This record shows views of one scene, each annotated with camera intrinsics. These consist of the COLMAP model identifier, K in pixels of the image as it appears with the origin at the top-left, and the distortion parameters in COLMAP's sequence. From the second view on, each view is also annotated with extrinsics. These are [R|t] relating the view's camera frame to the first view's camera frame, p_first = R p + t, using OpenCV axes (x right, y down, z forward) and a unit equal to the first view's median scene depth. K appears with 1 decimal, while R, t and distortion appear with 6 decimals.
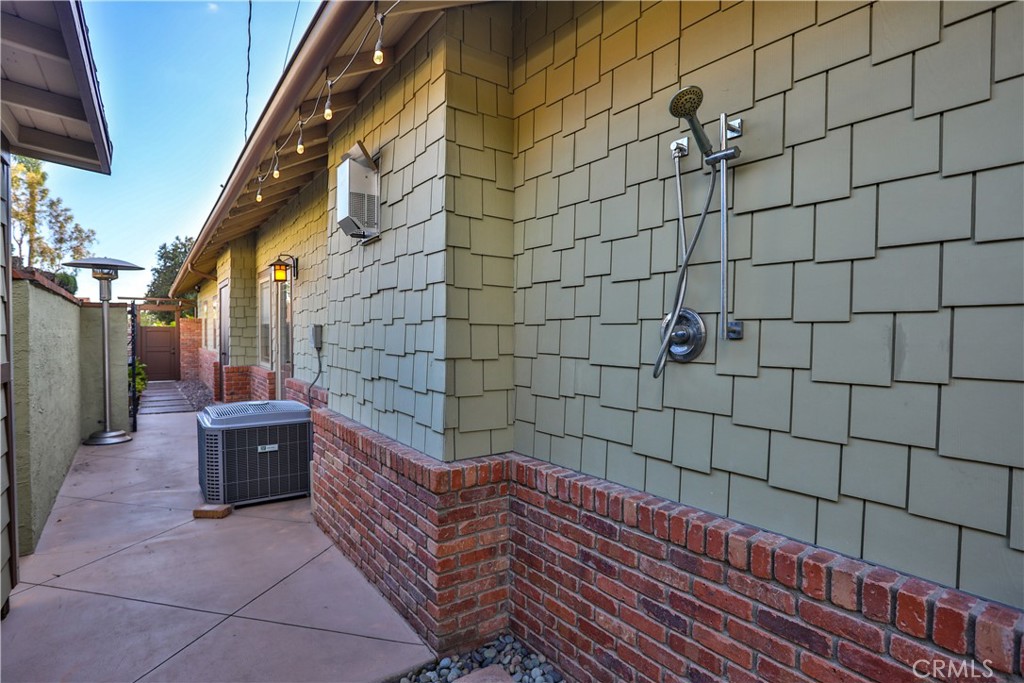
lens RADIAL K [[524.0, 0, 510.1], [0, 524.0, 343.6], [0, 0, 1]] dist [-0.063988, 0.024548]
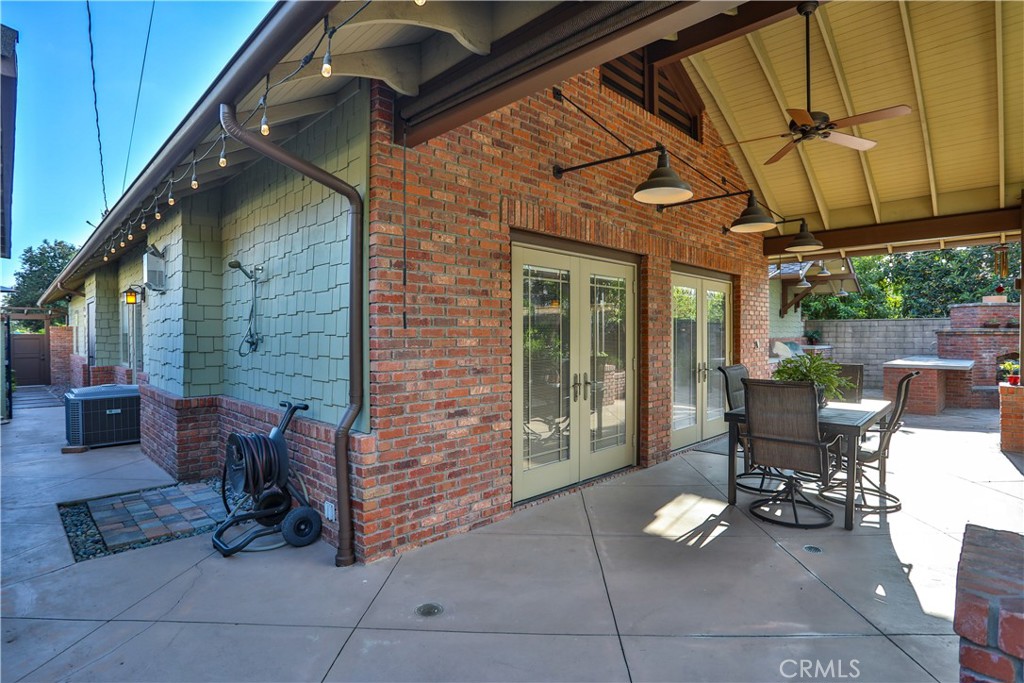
lens RADIAL K [[524.0, 0, 510.7], [0, 524.0, 342.9], [0, 0, 1]] dist [-0.063988, 0.024548]
pose [[0.985702, -0.008880, 0.168266, 0.241746], [0.010325, 0.999917, -0.007716, 0.005827], [-0.168183, 0.009343, 0.985711, -0.384239]]
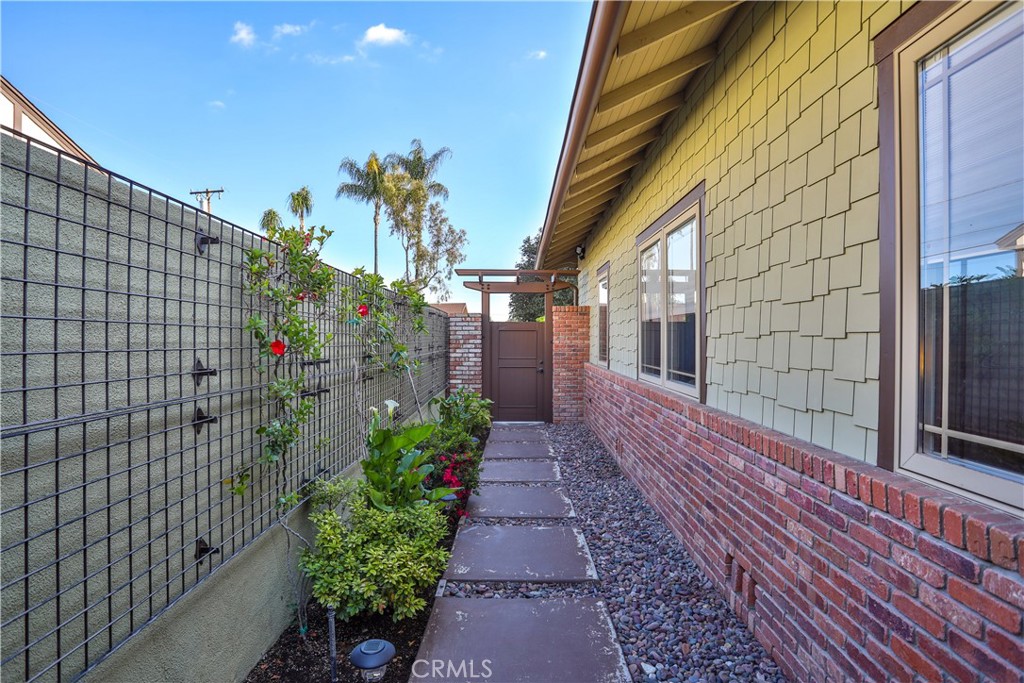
lens RADIAL K [[524.0, 0, 512.5], [0, 524.0, 344.6], [0, 0, 1]] dist [-0.063988, 0.024548]
pose [[0.812187, 0.007043, -0.583355, -0.765741], [-0.013821, 0.999879, -0.007171, -0.010462], [0.583234, 0.013887, 0.812186, 1.134511]]
